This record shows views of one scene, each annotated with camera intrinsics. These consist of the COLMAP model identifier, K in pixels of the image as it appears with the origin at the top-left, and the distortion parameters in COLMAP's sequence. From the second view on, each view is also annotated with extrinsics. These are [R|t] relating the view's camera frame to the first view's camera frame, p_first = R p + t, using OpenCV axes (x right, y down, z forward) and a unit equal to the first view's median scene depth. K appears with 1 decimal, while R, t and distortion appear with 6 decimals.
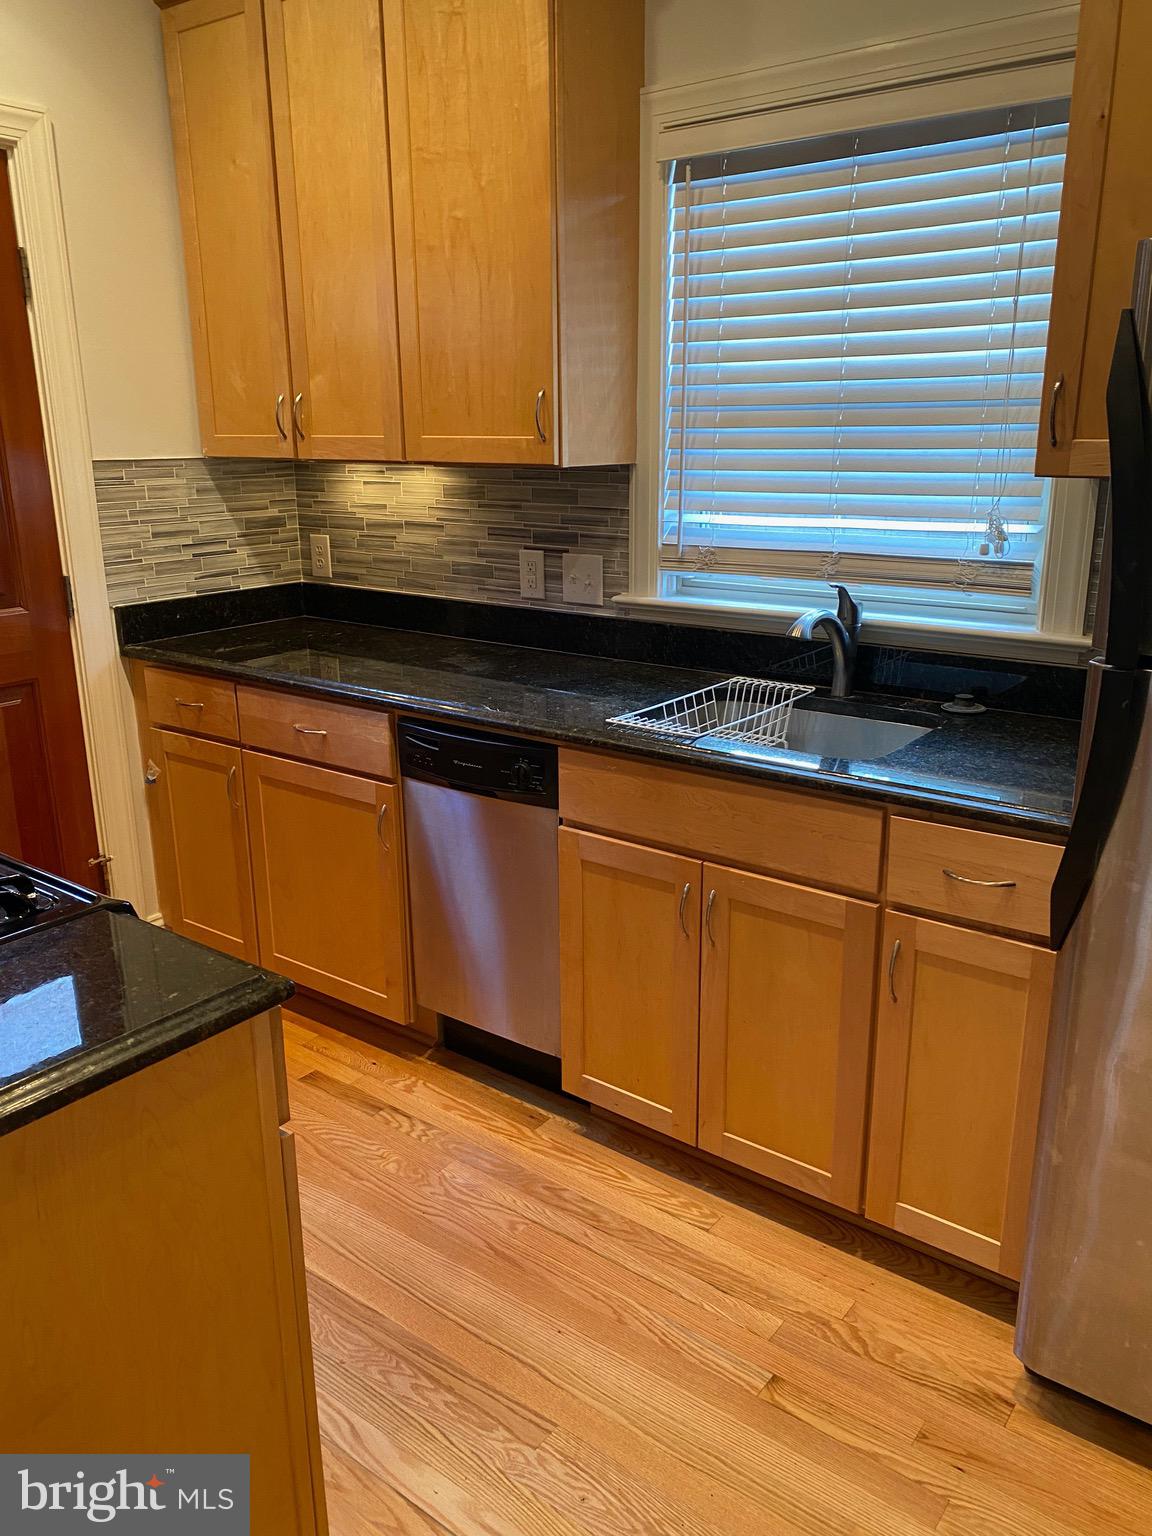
lens RADIAL K [[1171.9, 0, 576.0], [0, 1171.9, 768.0], [0, 0, 1]] dist [0.066842, -0.090899]
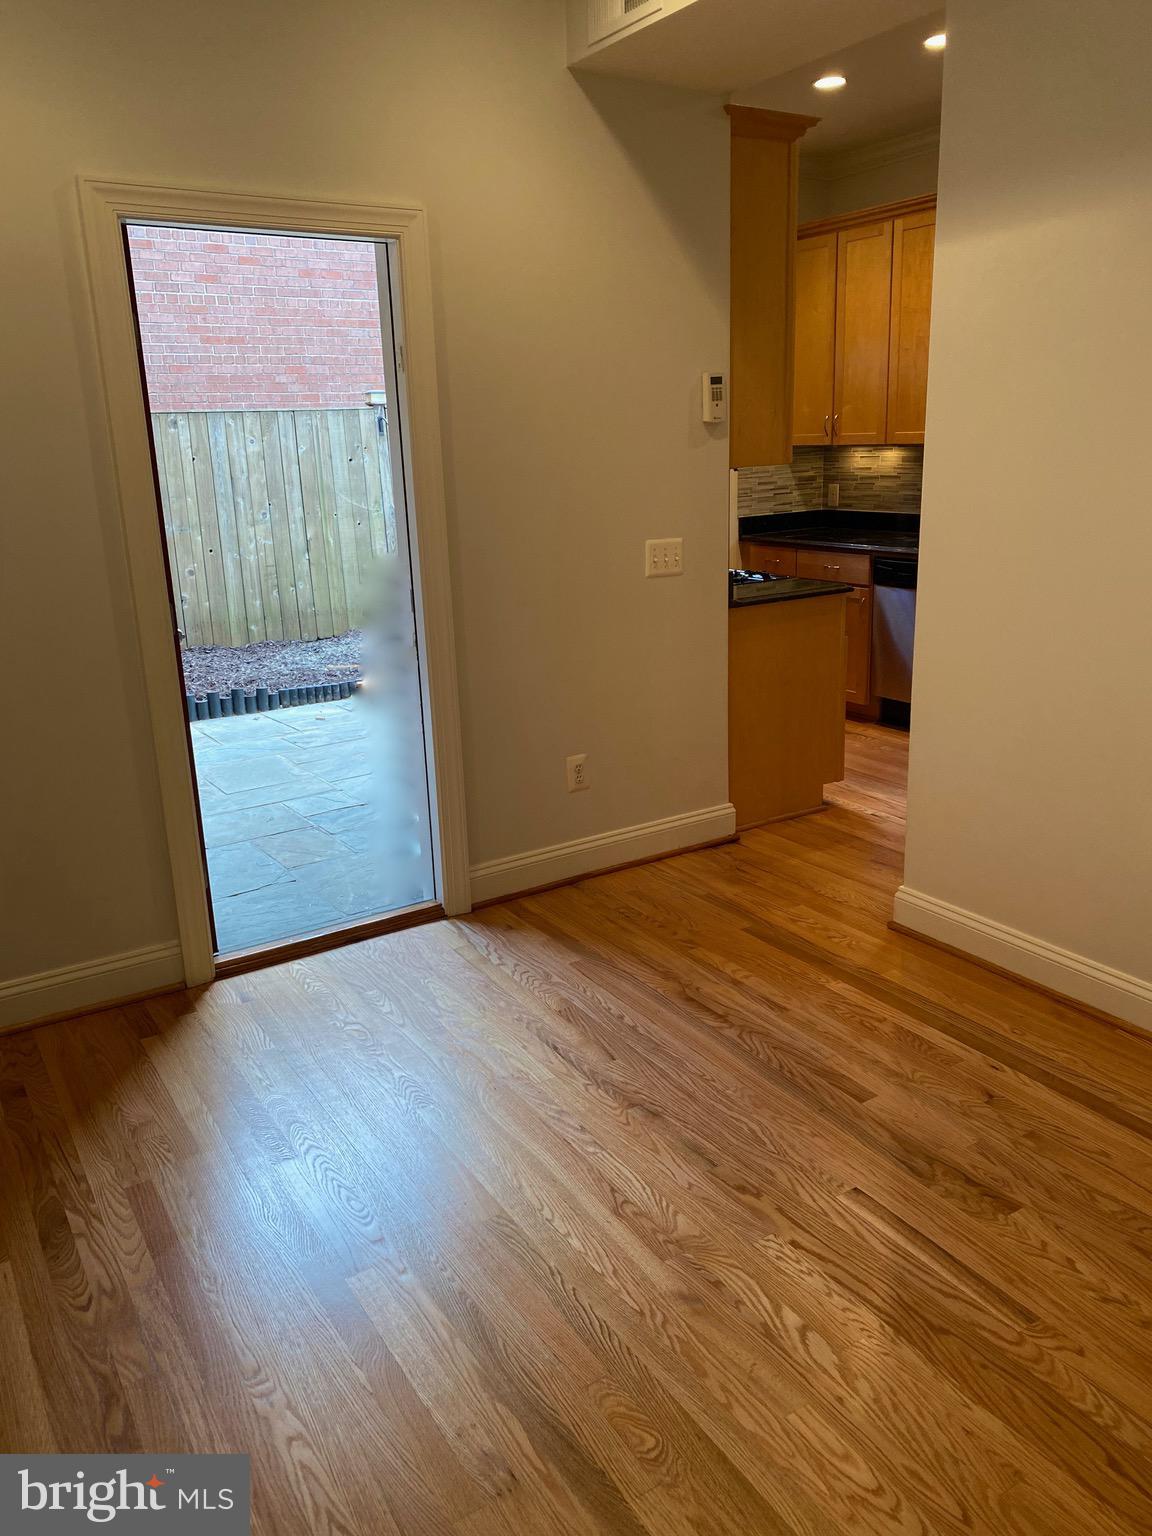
lens RADIAL K [[1171.9, 0, 576.0], [0, 1171.9, 768.0], [0, 0, 1]] dist [0.066842, -0.090899]
pose [[0.935456, 0.073238, -0.345771, 0.100887], [-0.072224, 0.997263, 0.015834, 0.291921], [0.345985, 0.010161, 0.938185, -1.054737]]
